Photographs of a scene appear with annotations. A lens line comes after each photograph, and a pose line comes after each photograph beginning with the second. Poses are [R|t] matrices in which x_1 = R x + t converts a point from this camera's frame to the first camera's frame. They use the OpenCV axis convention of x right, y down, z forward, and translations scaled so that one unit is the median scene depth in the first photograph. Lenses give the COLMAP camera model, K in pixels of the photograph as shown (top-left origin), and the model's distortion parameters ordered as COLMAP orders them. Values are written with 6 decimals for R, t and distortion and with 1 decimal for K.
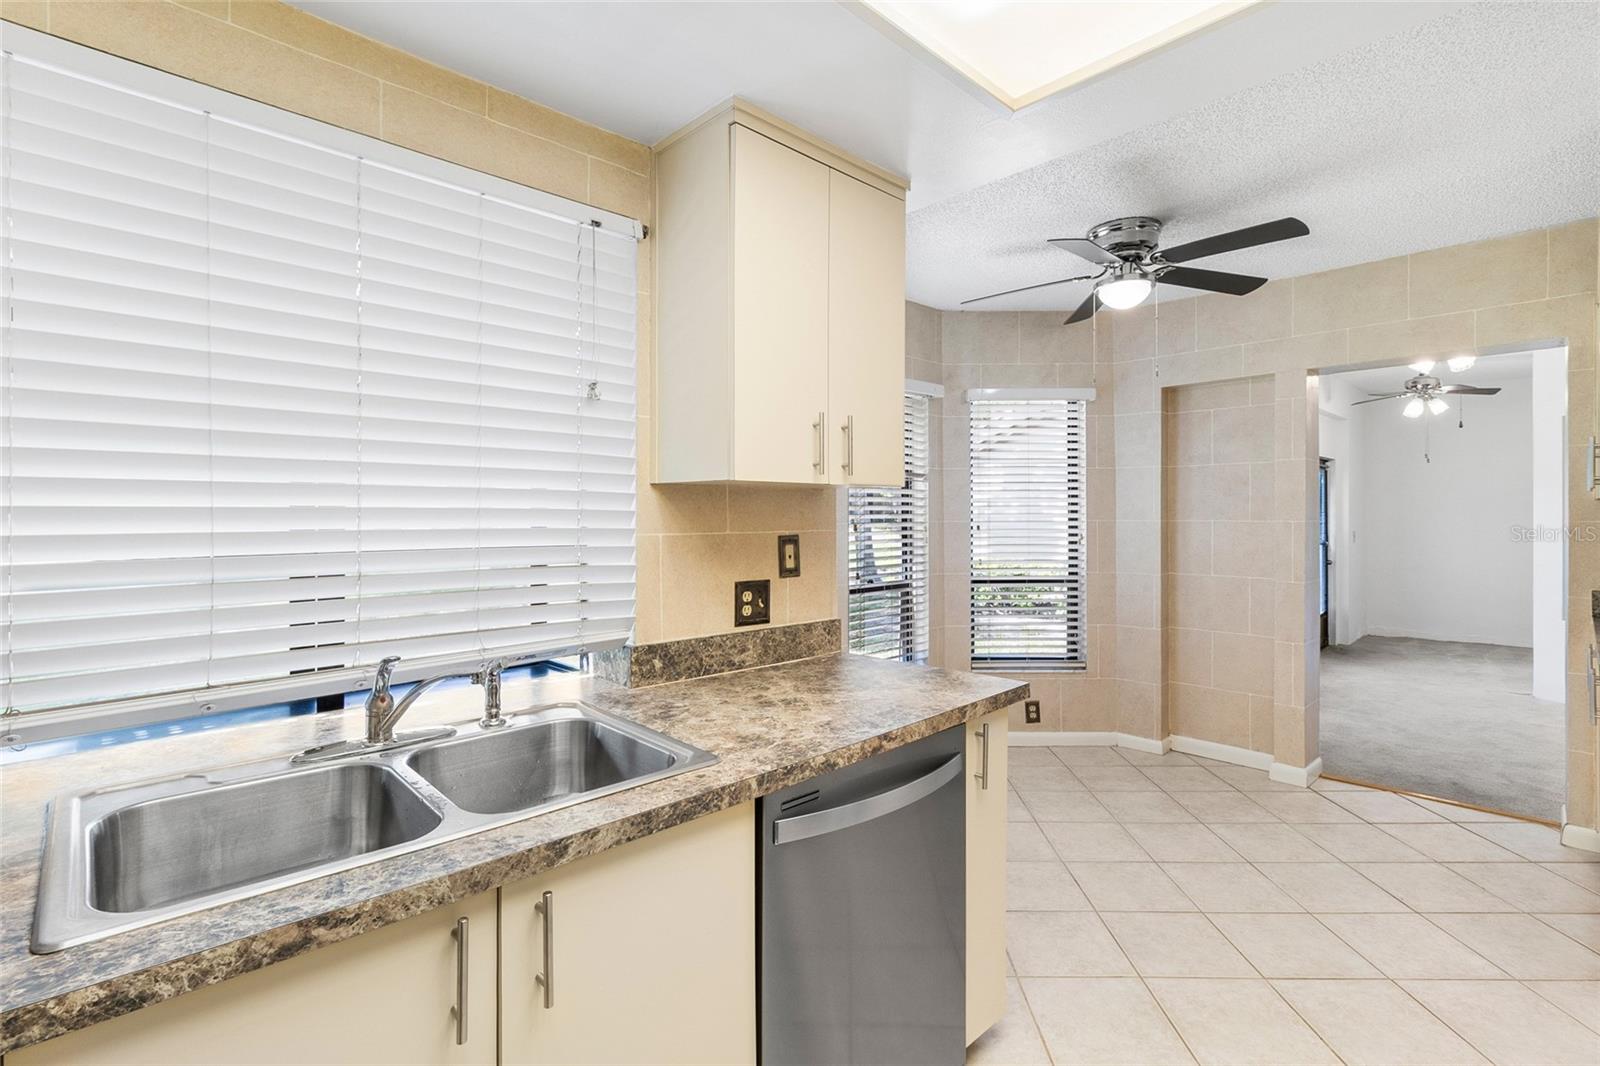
lens RADIAL K [[743.8, 0, 805.2], [0, 743.8, 510.6], [0, 0, 1]] dist [0.002349, 0.000128]
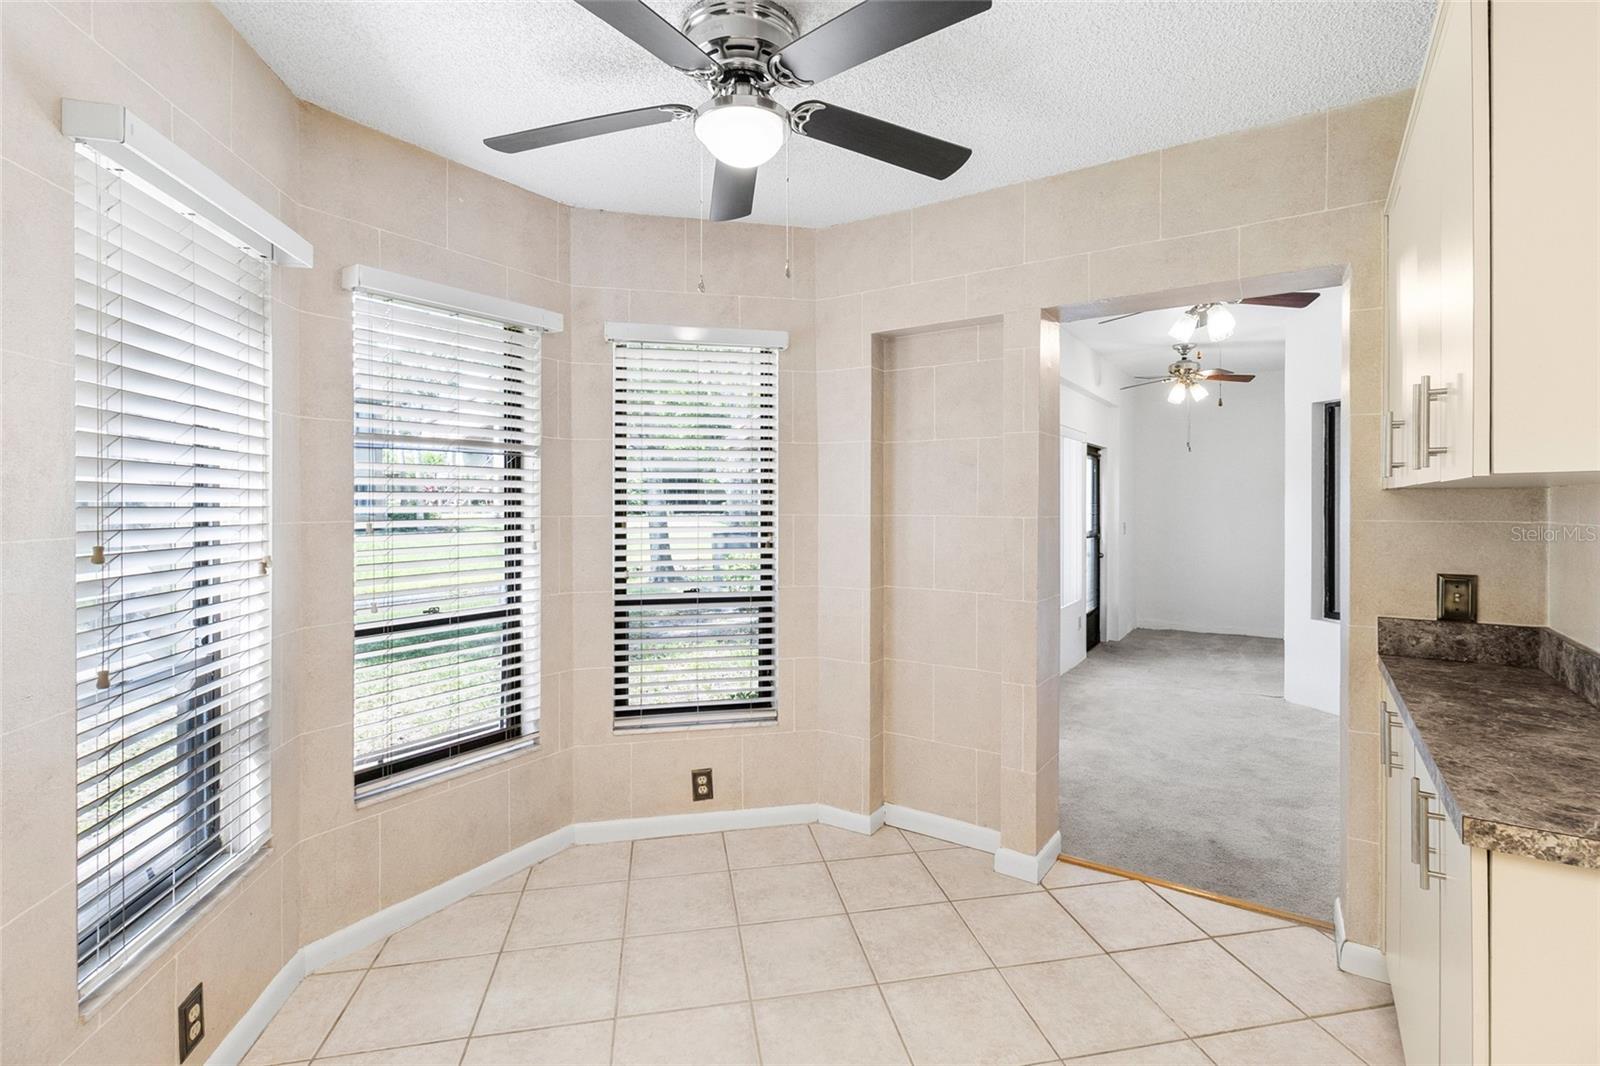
lens RADIAL K [[738.6, 0, 808.9], [0, 738.6, 498.3], [0, 0, 1]] dist [0.002374, -0.000363]
pose [[0.976599, 0.004742, 0.215015, 0.252191], [-0.004732, 0.999989, -0.000562, -0.002497], [-0.215016, -0.000469, 0.976610, 0.290724]]
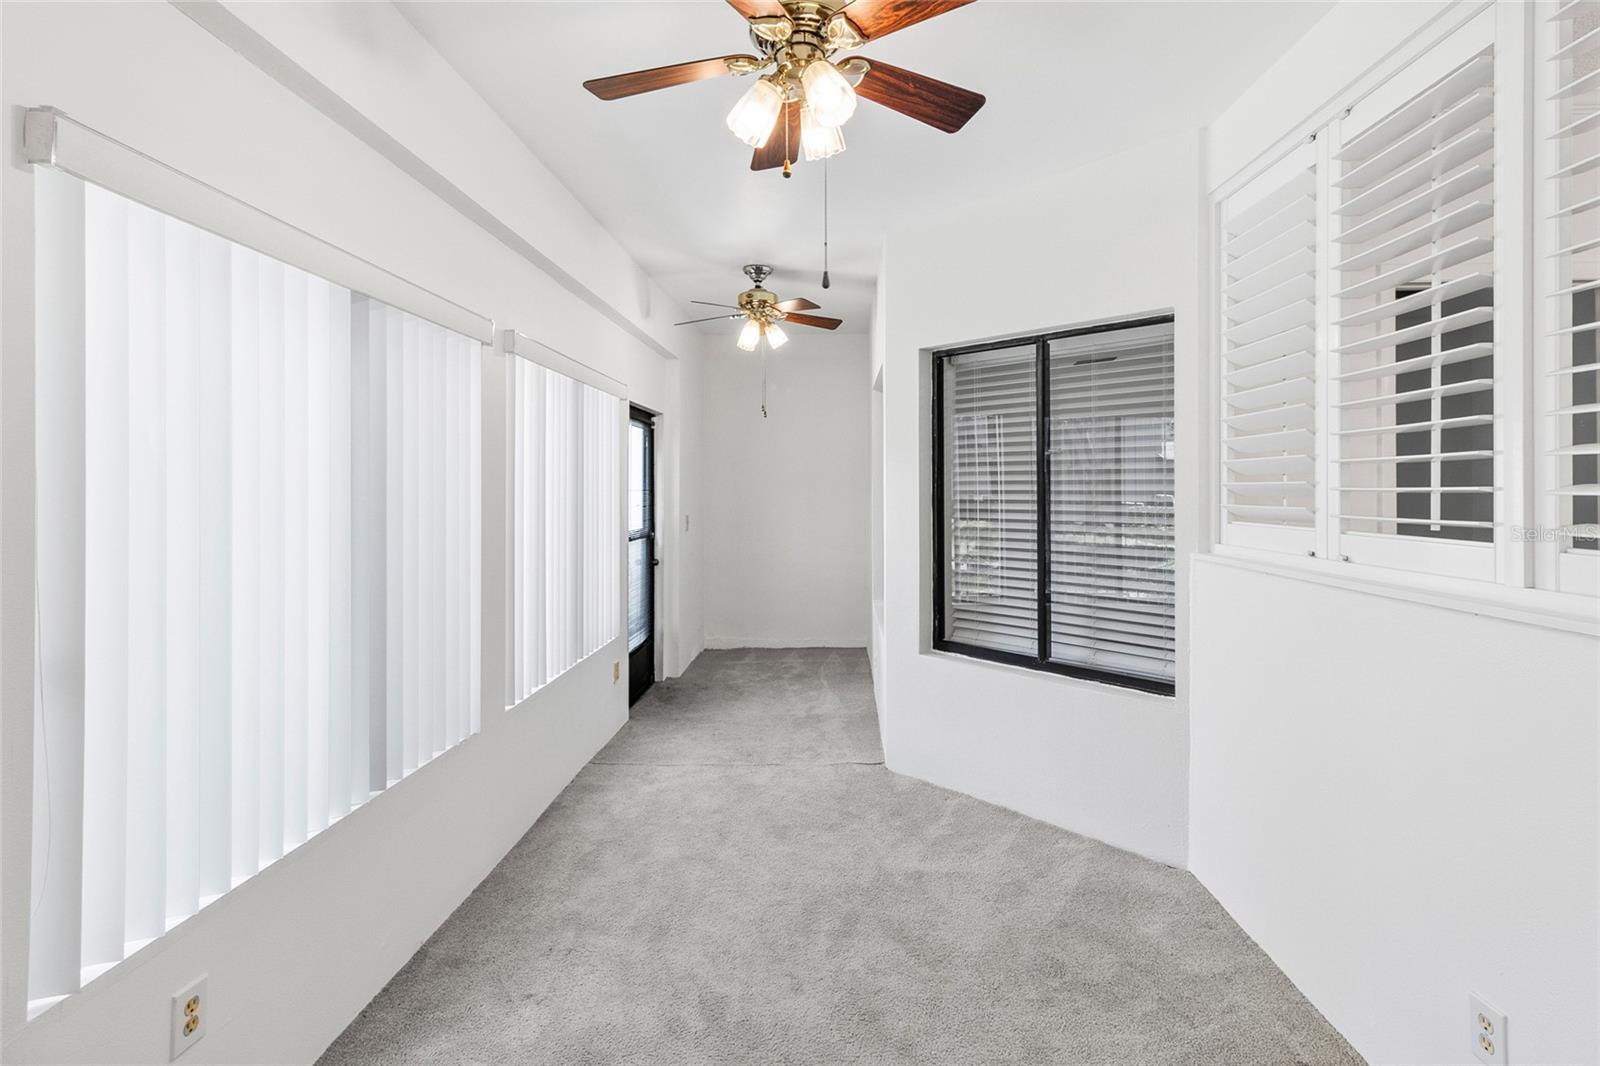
lens RADIAL K [[738.6, 0, 808.9], [0, 738.6, 498.3], [0, 0, 1]] dist [0.002374, -0.000363]
pose [[0.728356, -0.009477, 0.685134, 0.638718], [-0.003258, 0.999845, 0.017294, -0.003724], [-0.685191, -0.014829, 0.728212, 0.762403]]
